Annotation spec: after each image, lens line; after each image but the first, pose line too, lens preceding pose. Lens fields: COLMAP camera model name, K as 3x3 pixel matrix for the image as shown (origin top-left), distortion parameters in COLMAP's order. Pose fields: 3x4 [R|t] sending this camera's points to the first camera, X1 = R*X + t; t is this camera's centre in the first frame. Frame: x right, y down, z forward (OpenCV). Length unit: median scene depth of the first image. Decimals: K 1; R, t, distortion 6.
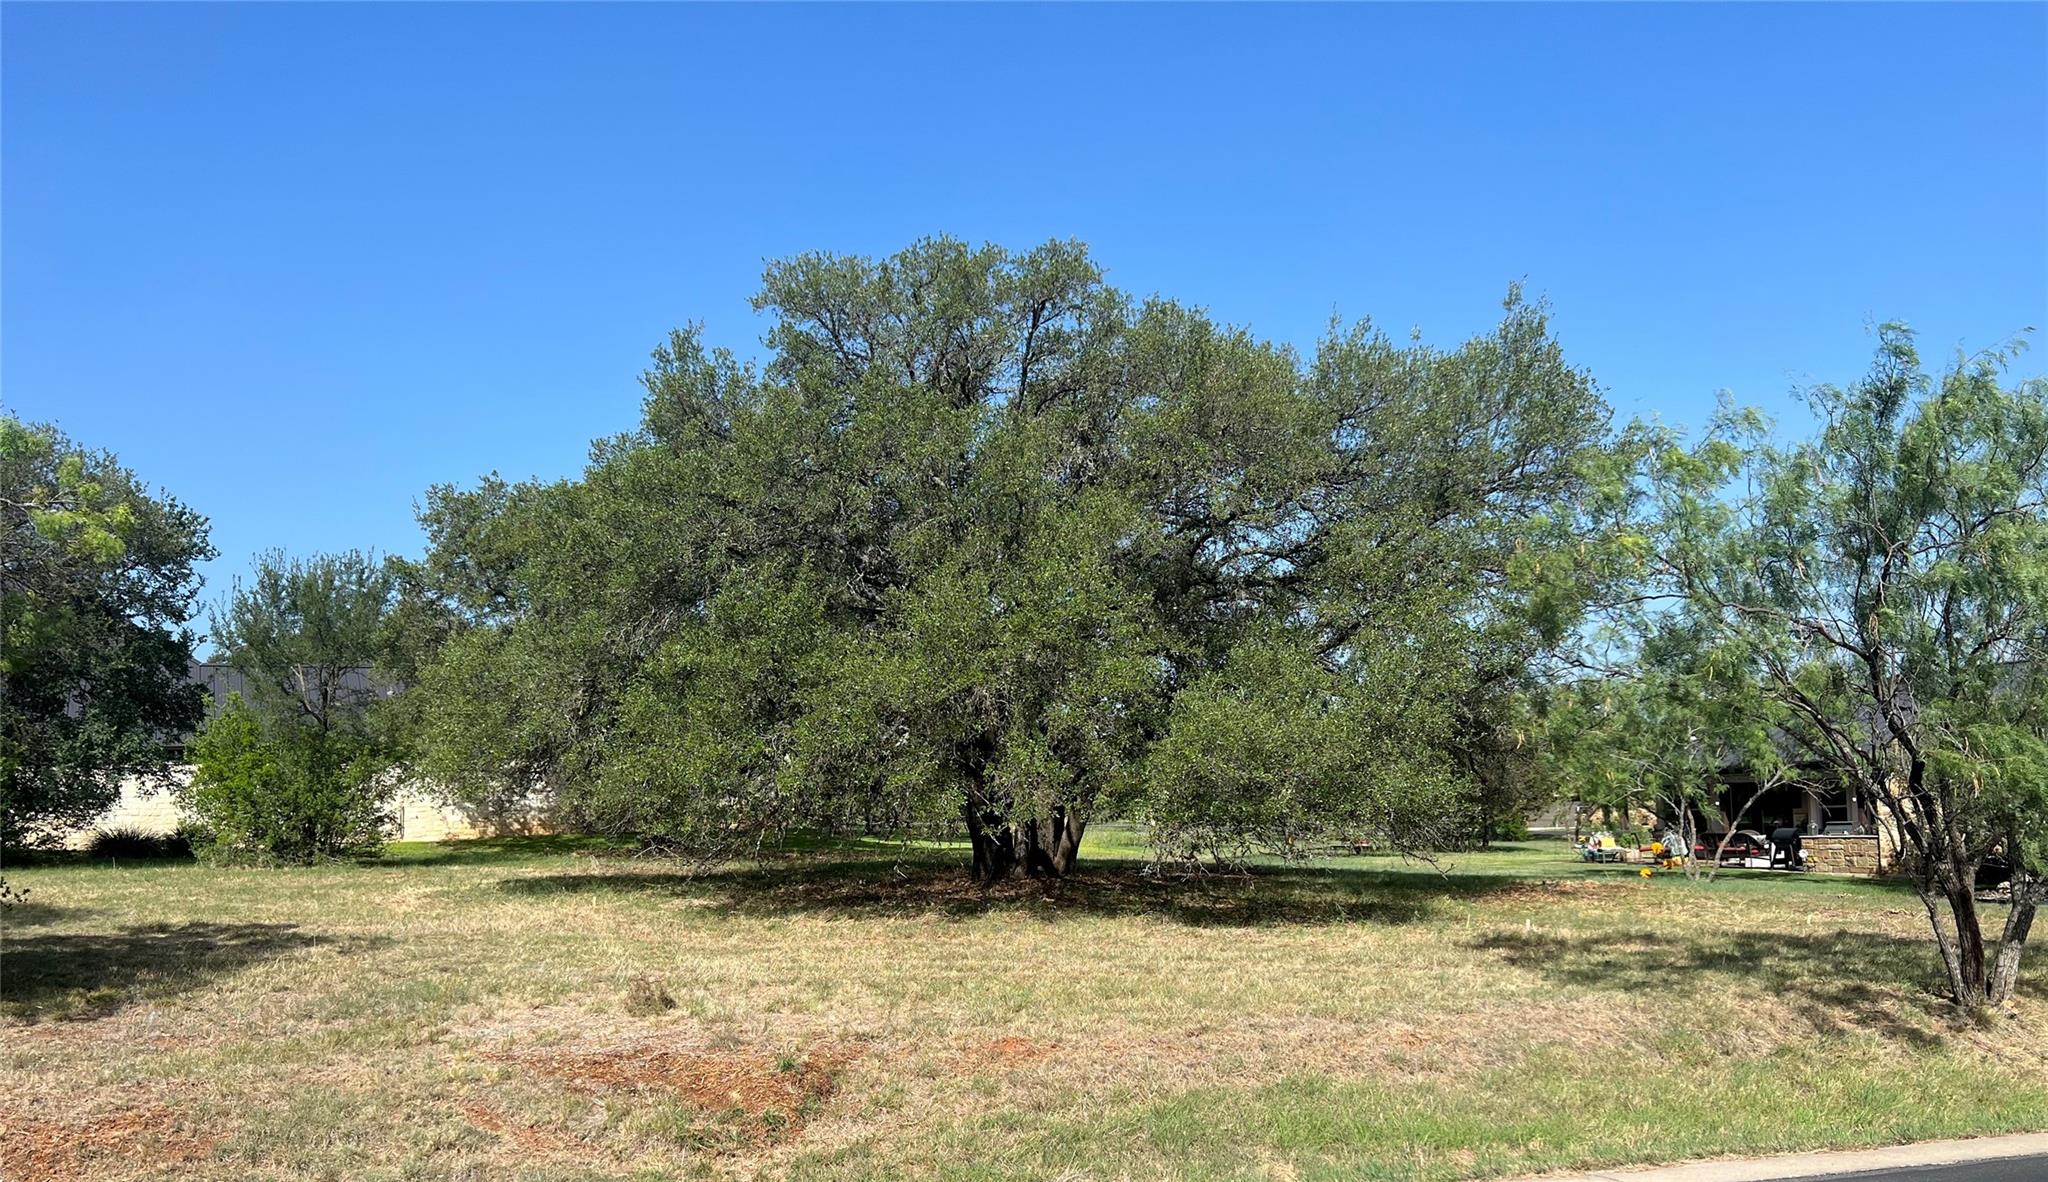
lens RADIAL K [[1539.6, 0, 1025.7], [0, 1539.6, 757.2], [0, 0, 1]] dist [0.079446, -0.094594]
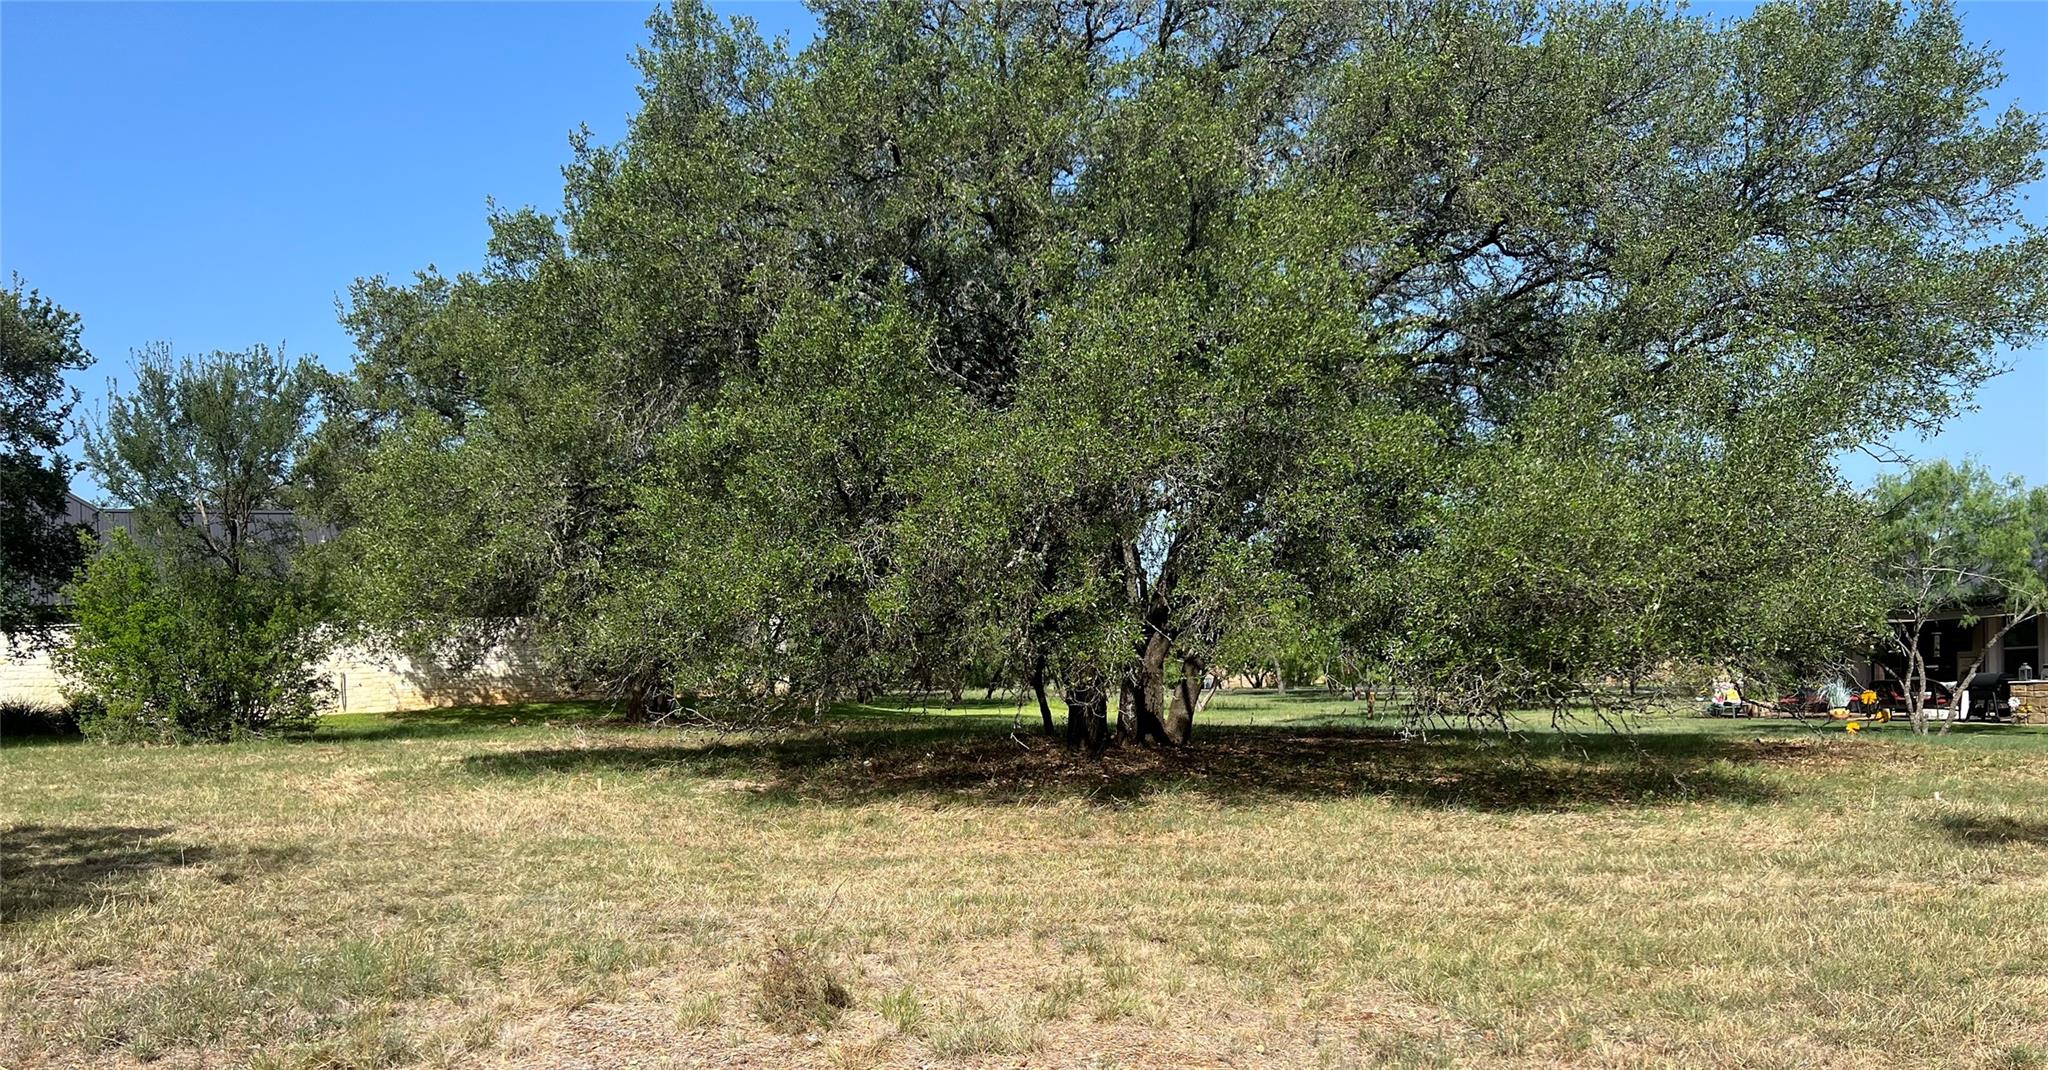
lens RADIAL K [[1538.3, 0, 1012.2], [0, 1538.3, 757.0], [0, 0, 1]] dist [0.046827, -0.036040]
pose [[0.999679, -0.014674, 0.020638, -0.068123], [0.012877, 0.996327, 0.084660, 0.014460], [-0.021804, -0.084367, 0.996196, 0.188244]]
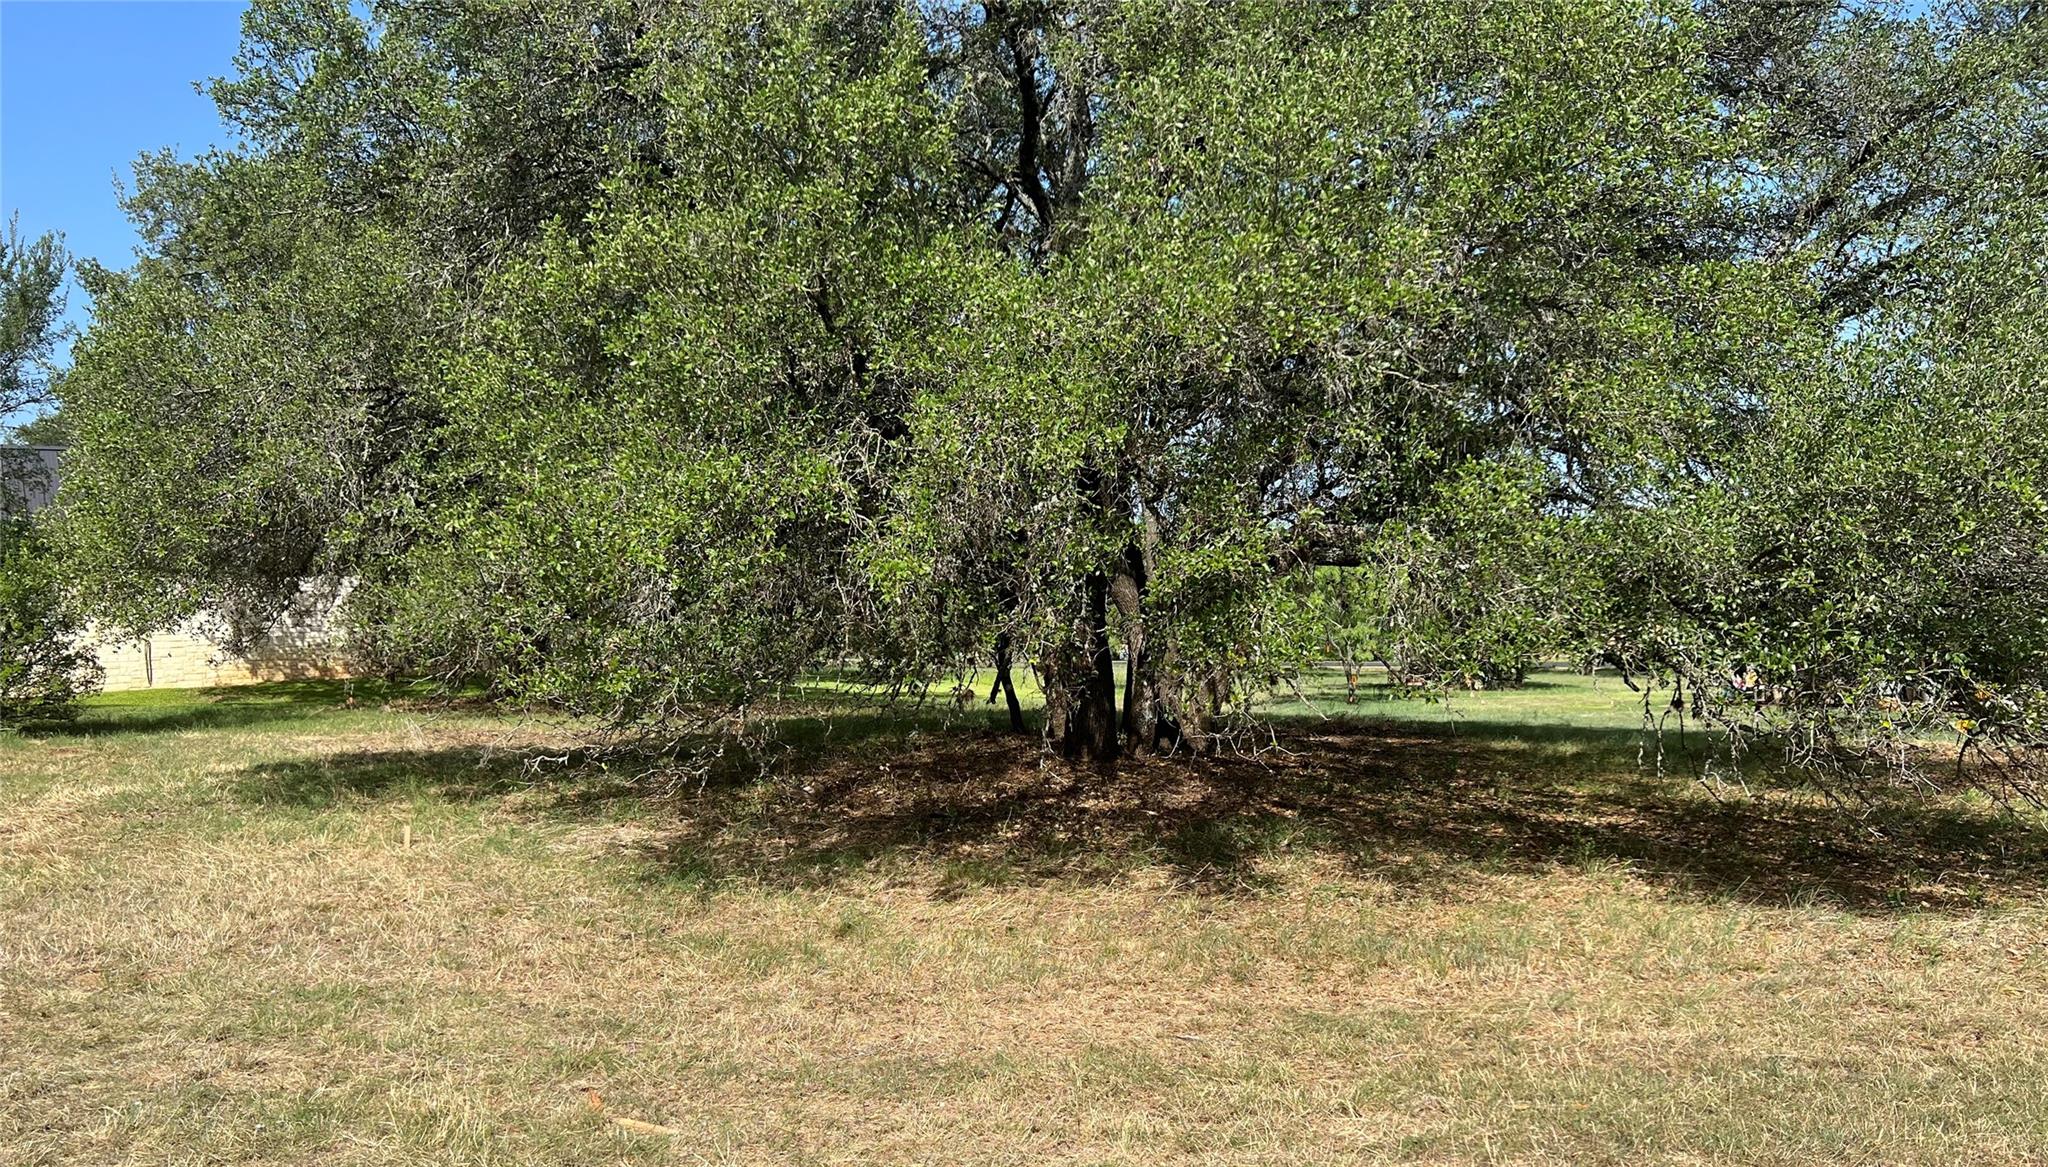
lens RADIAL K [[1539.6, 0, 1019.7], [0, 1539.6, 718.8], [0, 0, 1]] dist [0.079446, -0.094594]
pose [[0.995597, -0.011901, 0.092983, -0.092500], [0.004092, 0.996480, 0.083730, 0.012066], [-0.093652, -0.082981, 0.992141, 0.351080]]
